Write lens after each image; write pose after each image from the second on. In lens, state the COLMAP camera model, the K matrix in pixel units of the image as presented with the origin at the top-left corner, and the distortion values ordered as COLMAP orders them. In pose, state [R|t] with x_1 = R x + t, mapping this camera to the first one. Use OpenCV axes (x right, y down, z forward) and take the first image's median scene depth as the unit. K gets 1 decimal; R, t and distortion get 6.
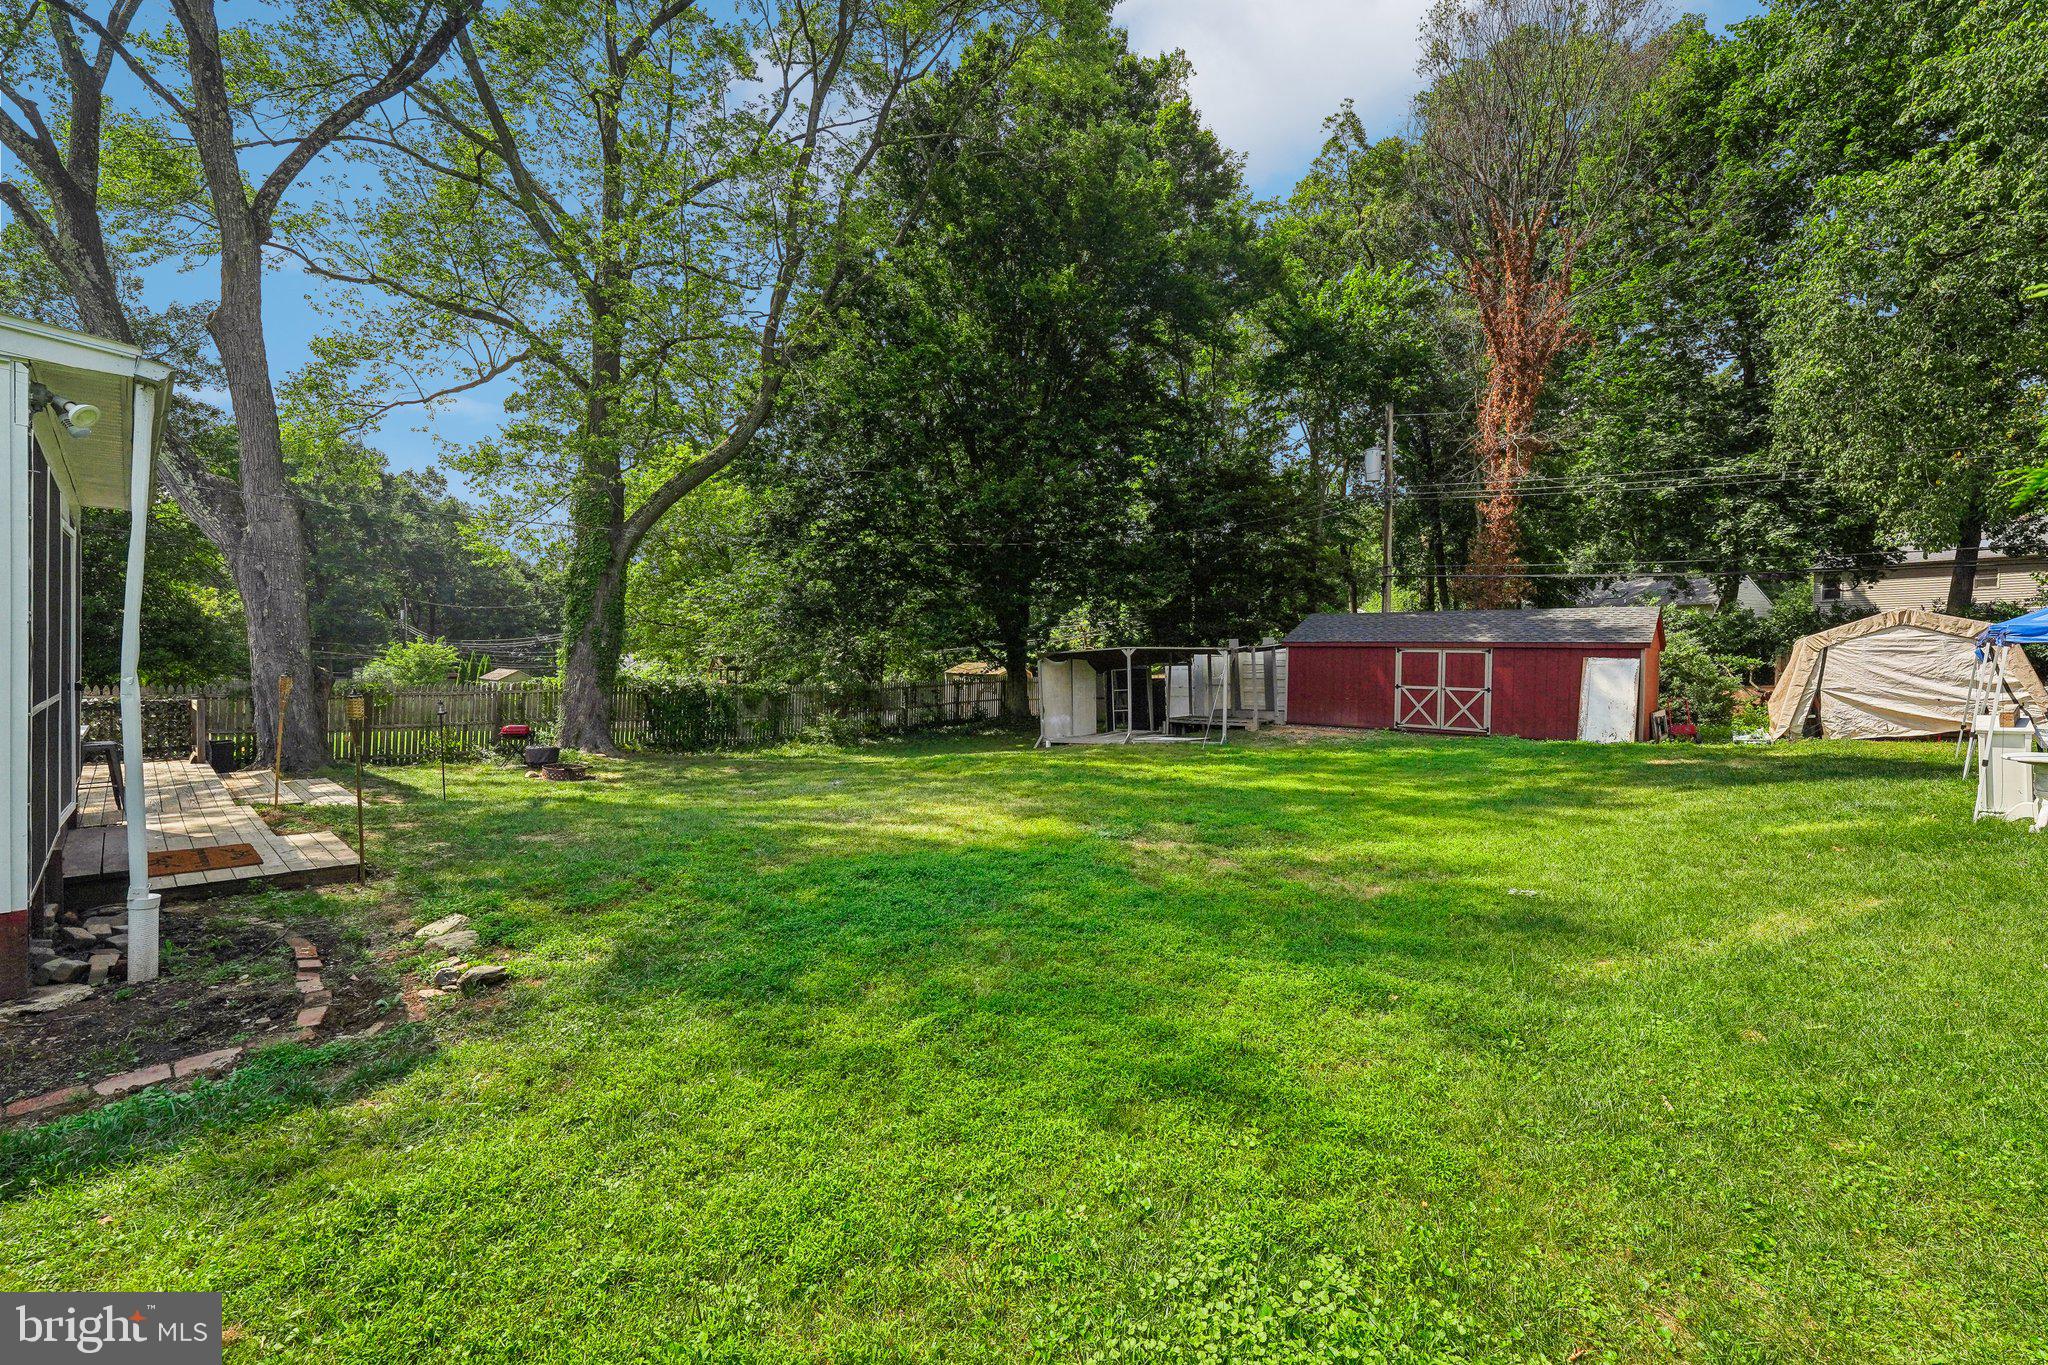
lens RADIAL K [[819.7, 0, 1026.2], [0, 819.7, 684.2], [0, 0, 1]] dist [-0.001886, -0.000967]
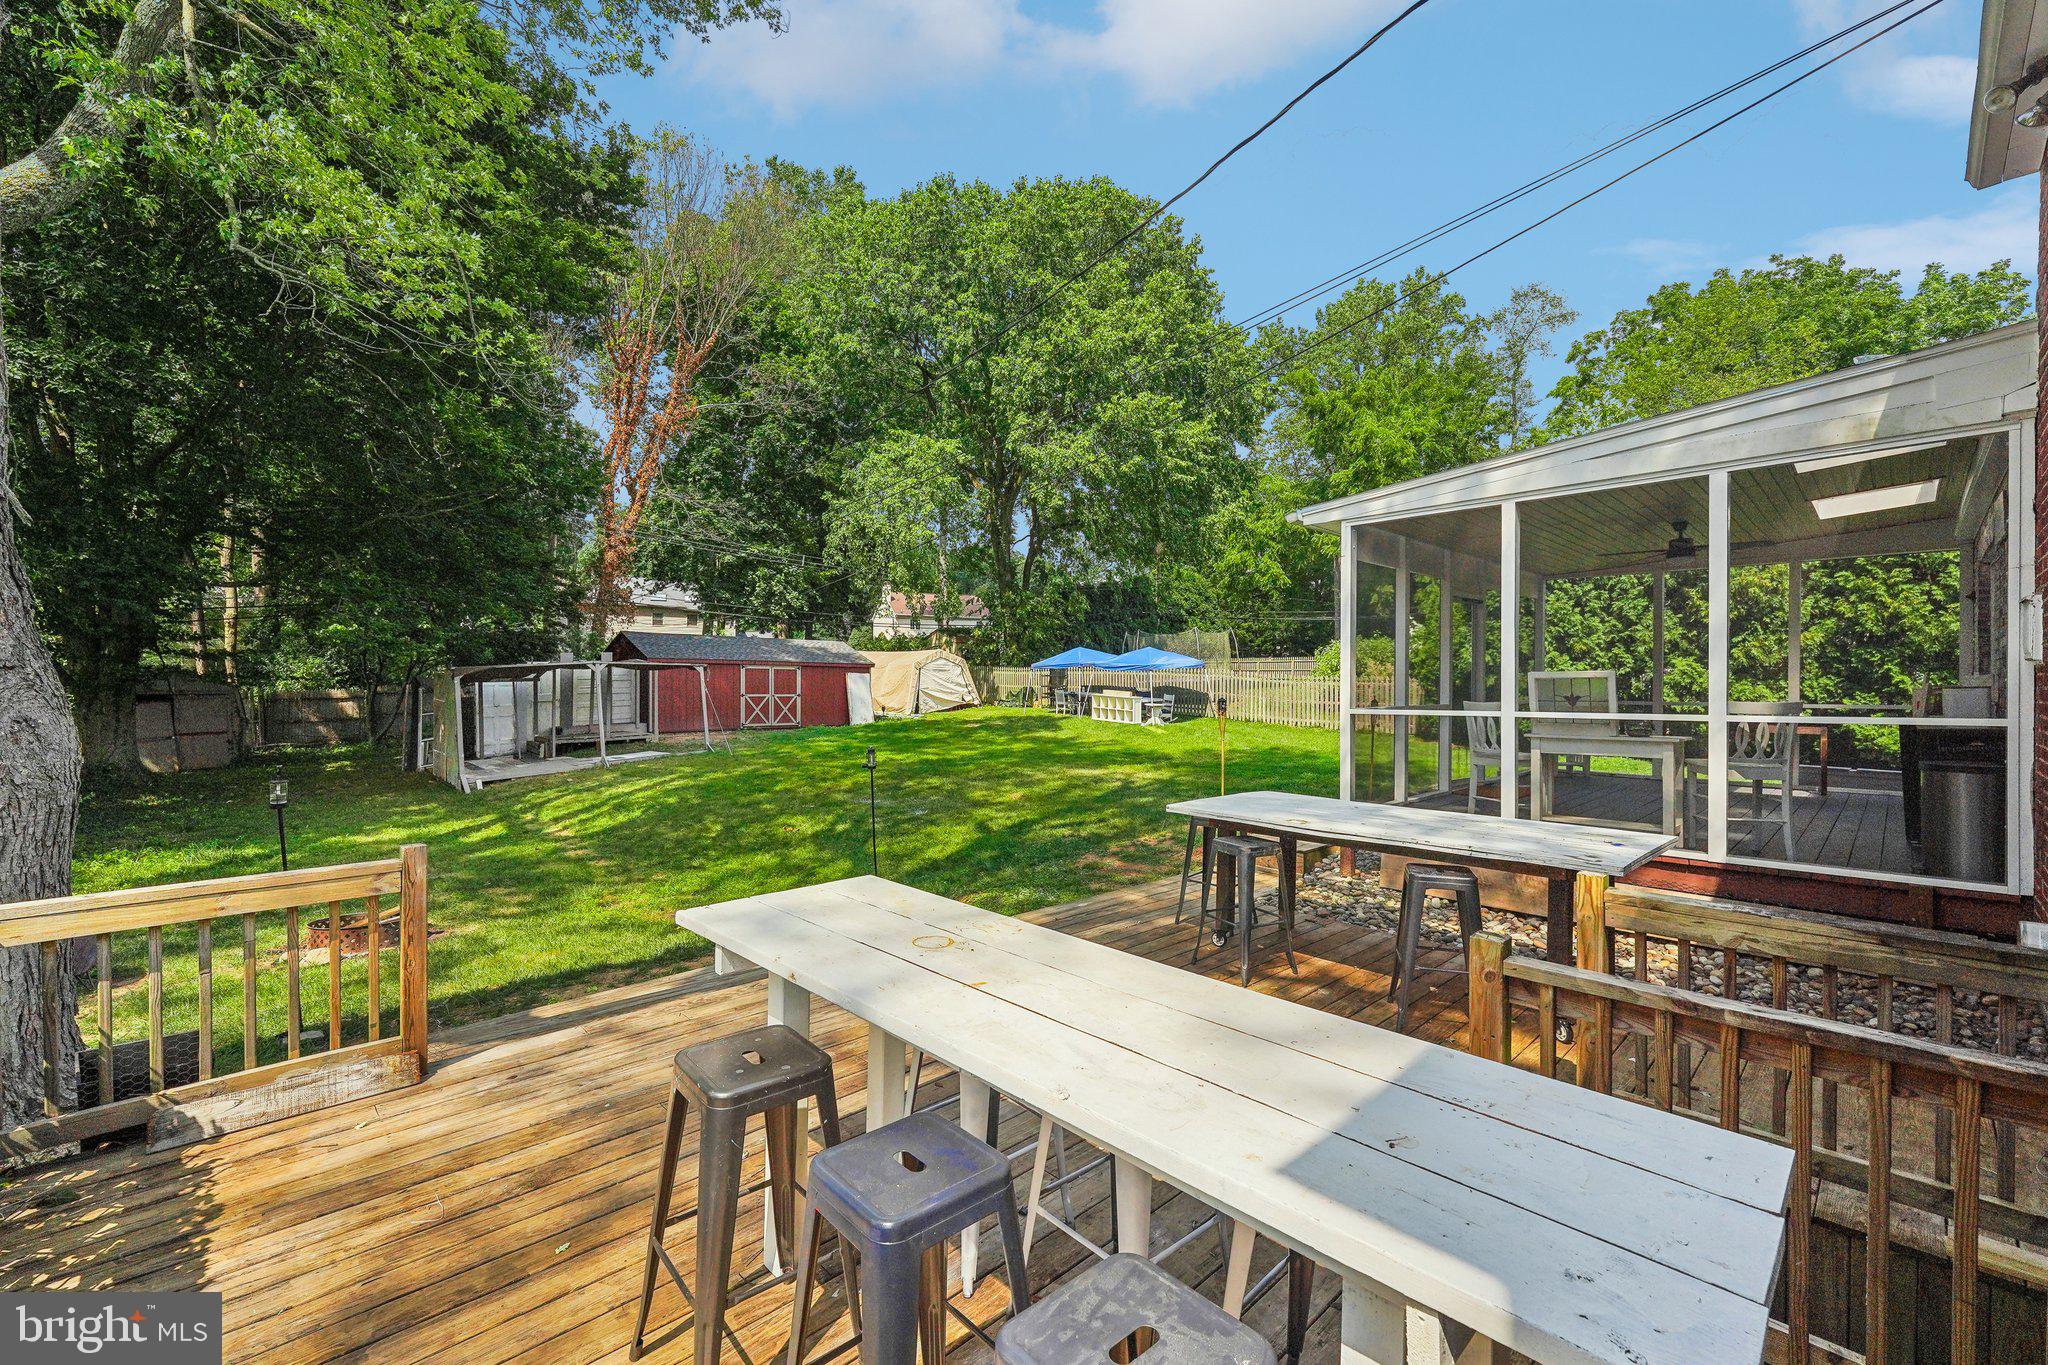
lens RADIAL K [[819.7, 0, 1025.8], [0, 819.7, 683.9], [0, 0, 1]] dist [-0.001886, -0.000967]
pose [[0.070019, -0.015404, 0.997427, -0.790479], [0.028206, 0.999512, 0.013456, -0.019847], [-0.997147, 0.027191, 0.070420, 0.474255]]
